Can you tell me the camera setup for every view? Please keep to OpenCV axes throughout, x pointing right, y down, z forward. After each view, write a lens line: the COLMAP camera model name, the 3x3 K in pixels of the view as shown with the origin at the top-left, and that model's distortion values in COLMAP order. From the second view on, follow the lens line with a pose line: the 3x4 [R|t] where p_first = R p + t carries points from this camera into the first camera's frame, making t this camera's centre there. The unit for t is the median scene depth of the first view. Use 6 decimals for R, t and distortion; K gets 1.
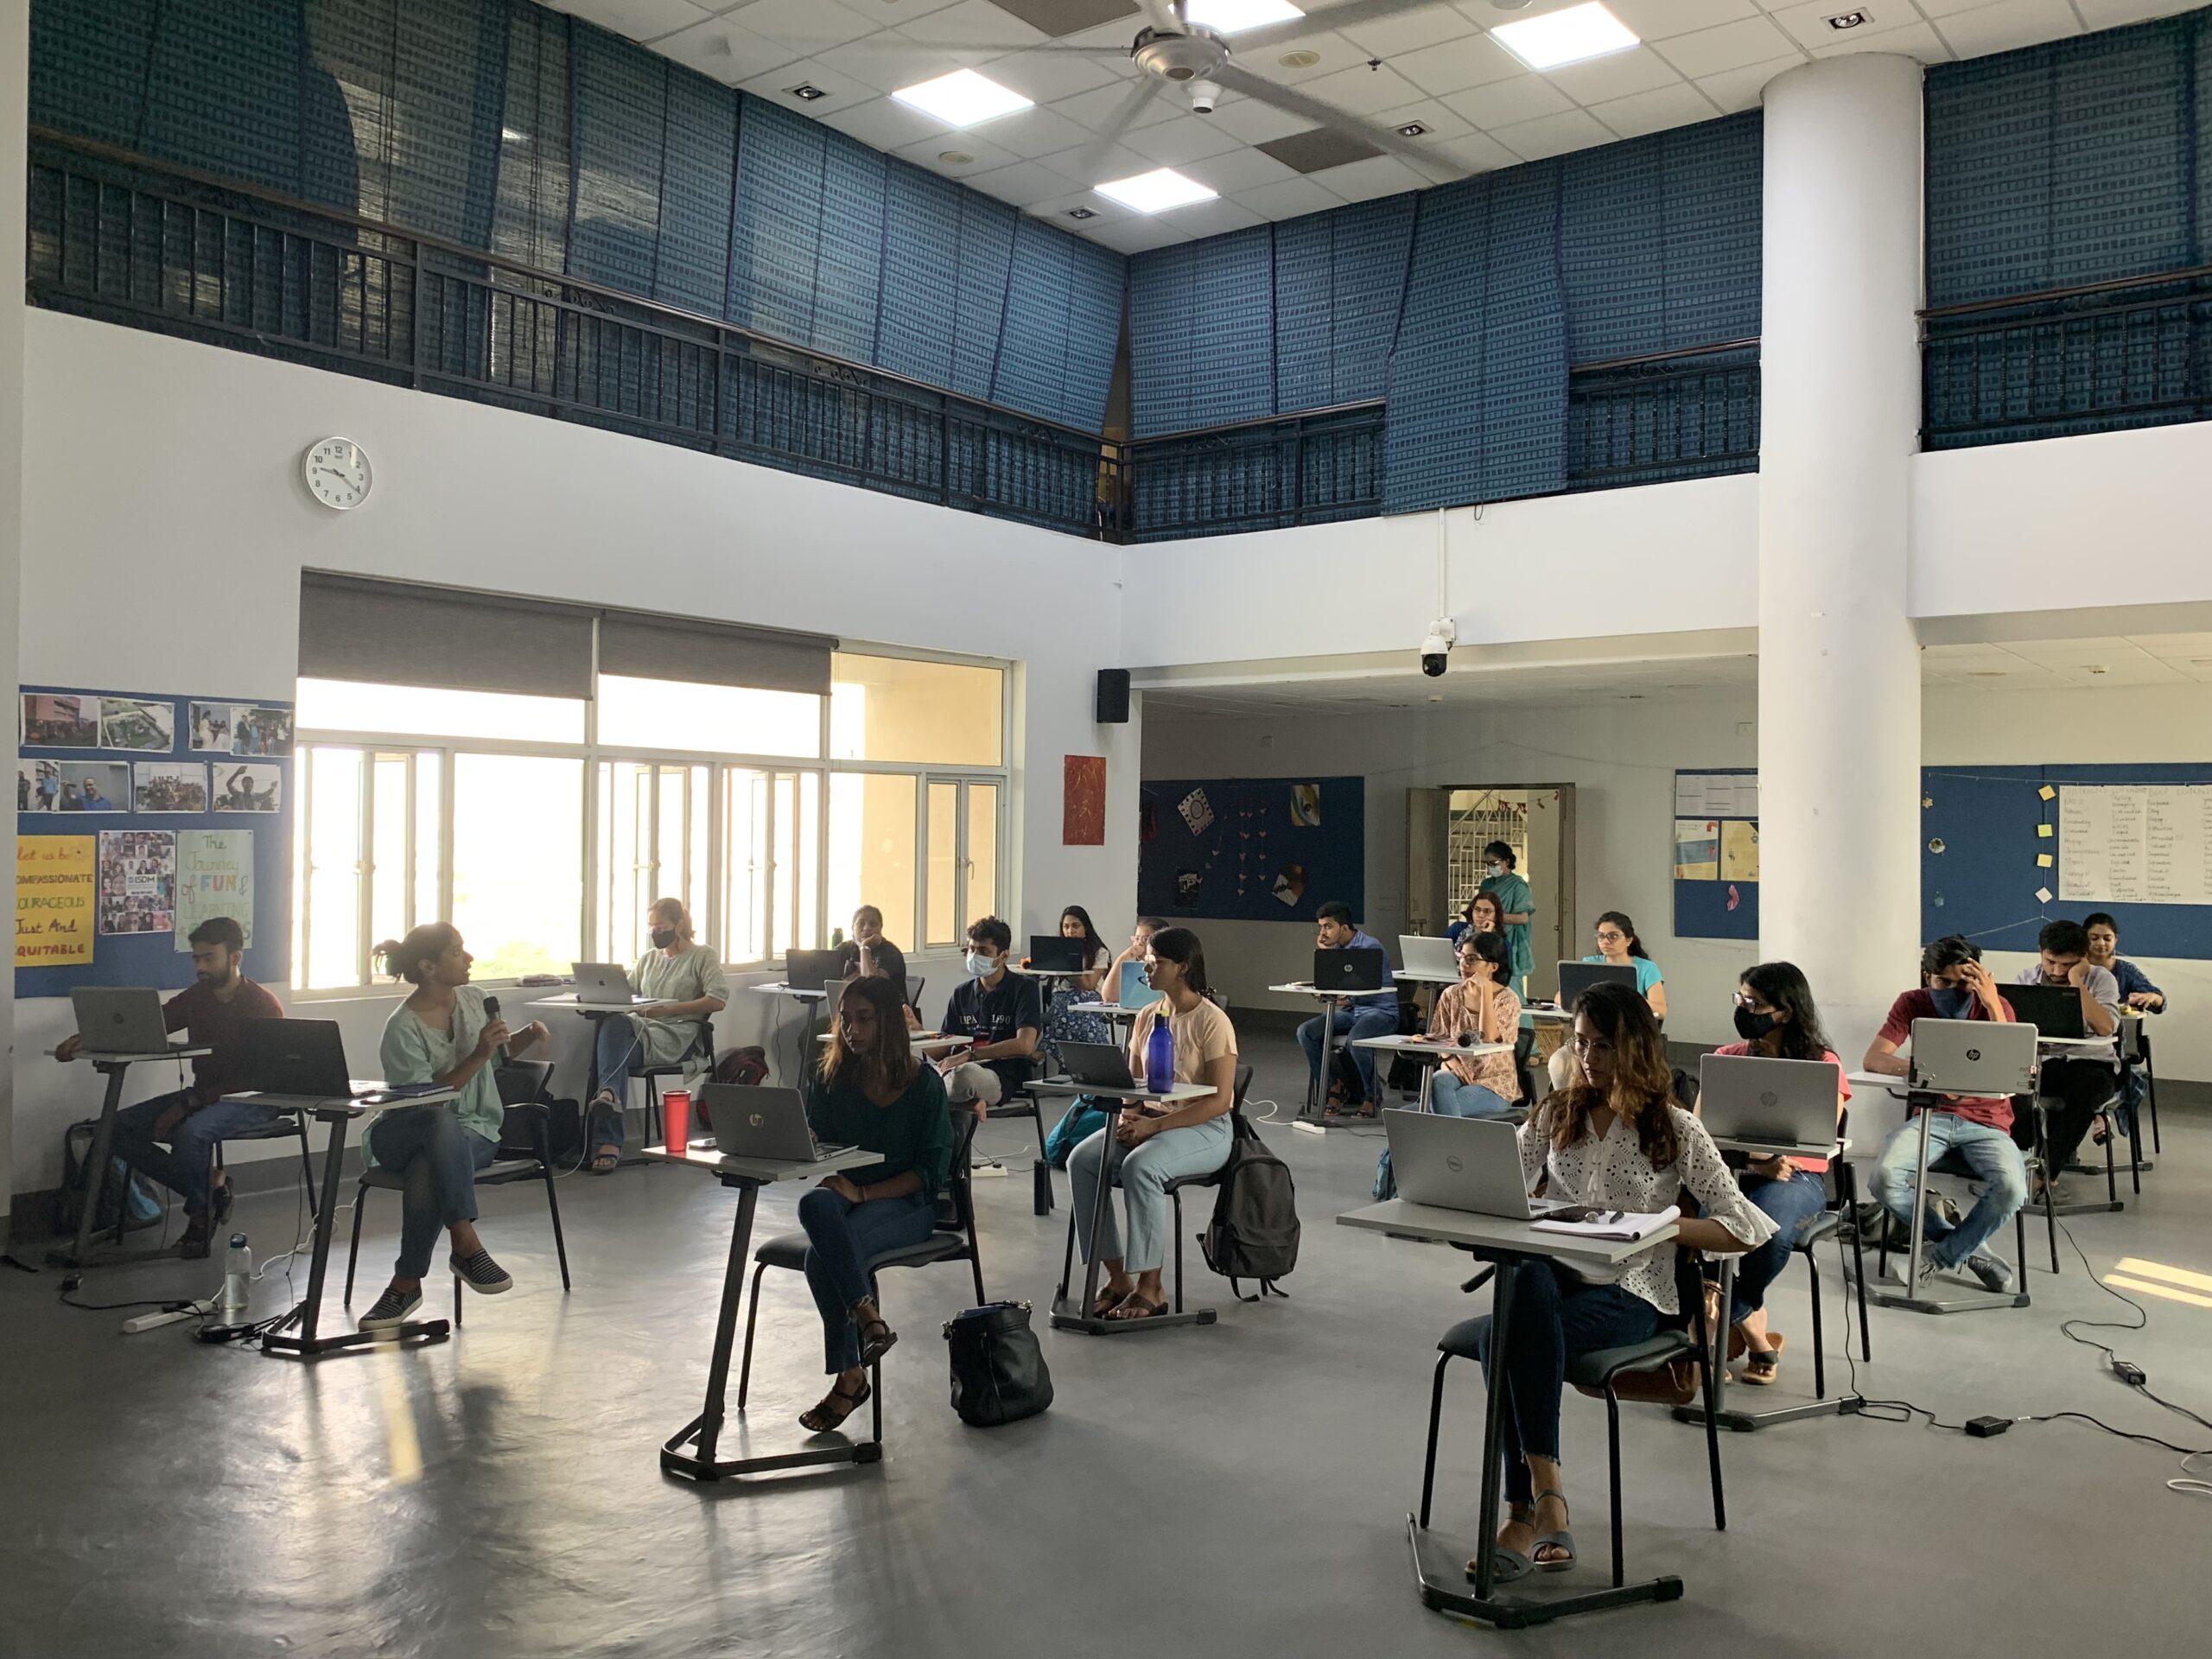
lens RADIAL K [[1825.9, 0, 1102.9], [0, 1825.9, 815.1], [0, 0, 1]] dist [0.031248, -0.041820]
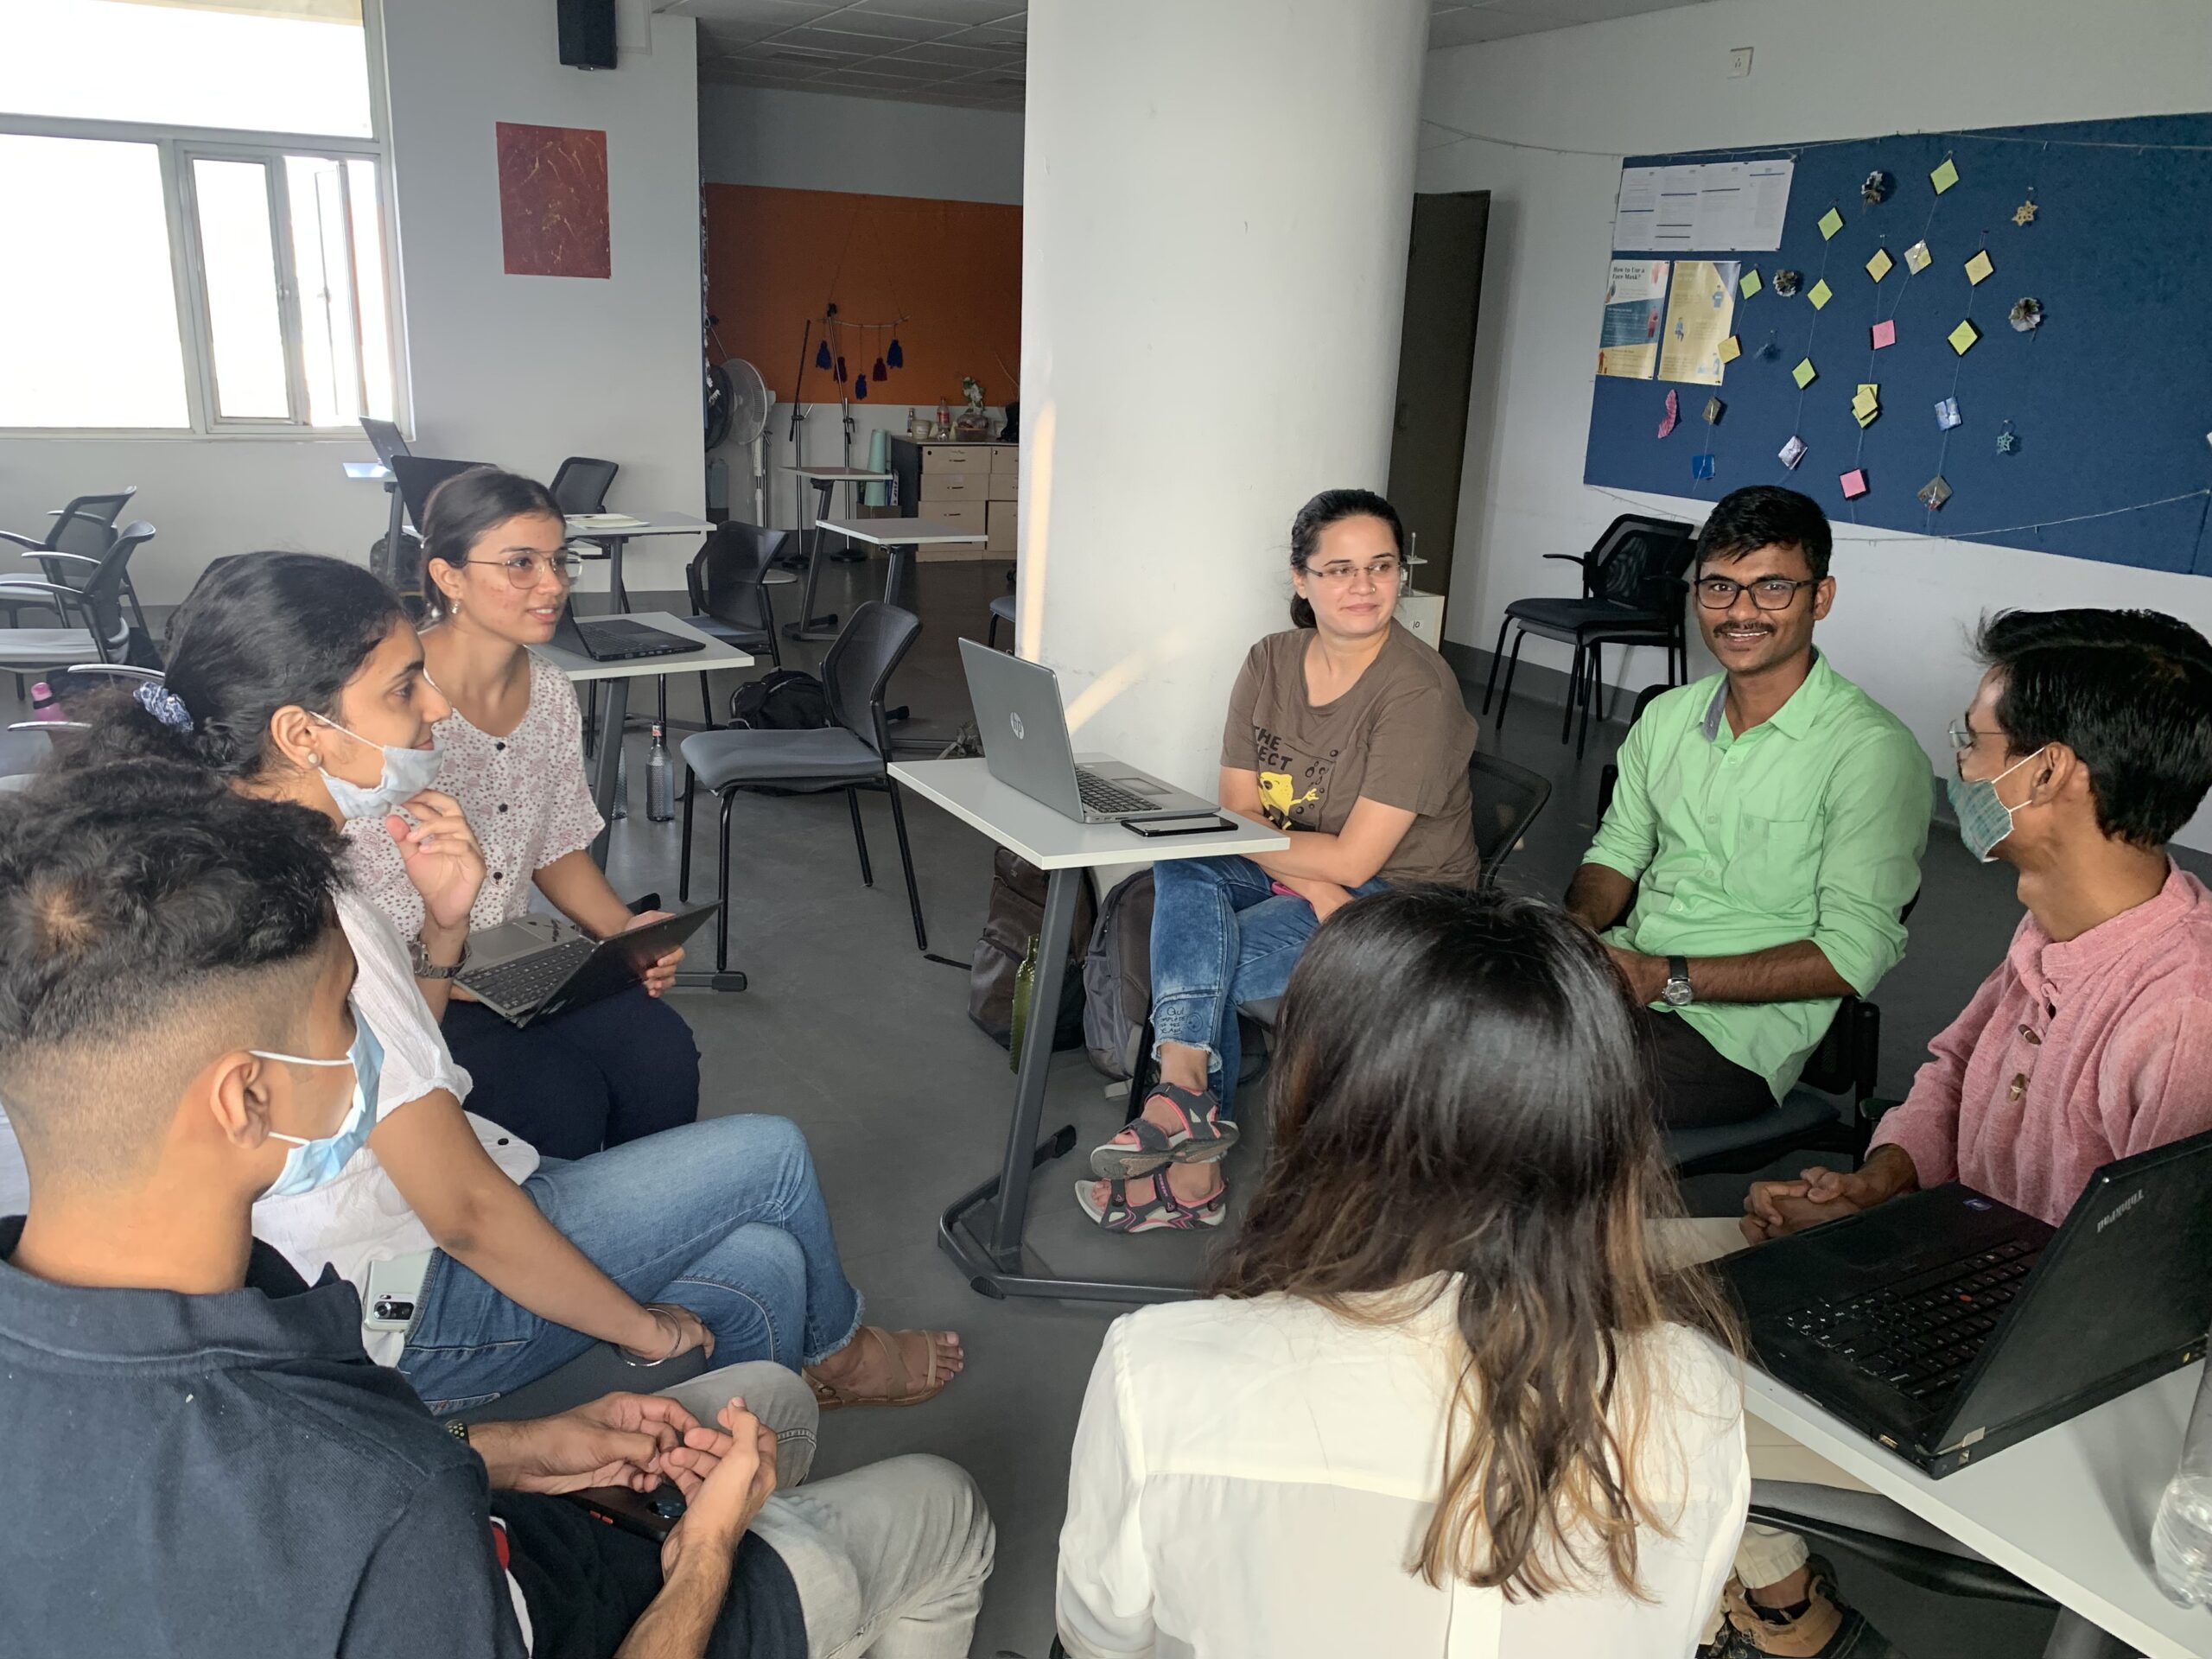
lens RADIAL K [[1700.9, 0, 1103.2], [0, 1700.9, 821.3], [0, 0, 1]] dist [0.008881, -0.000494]
pose [[0.907398, 0.151492, -0.392020, 0.402213], [-0.027812, 0.952375, 0.303659, 0.012370], [0.419351, -0.264637, 0.868396, 0.468223]]
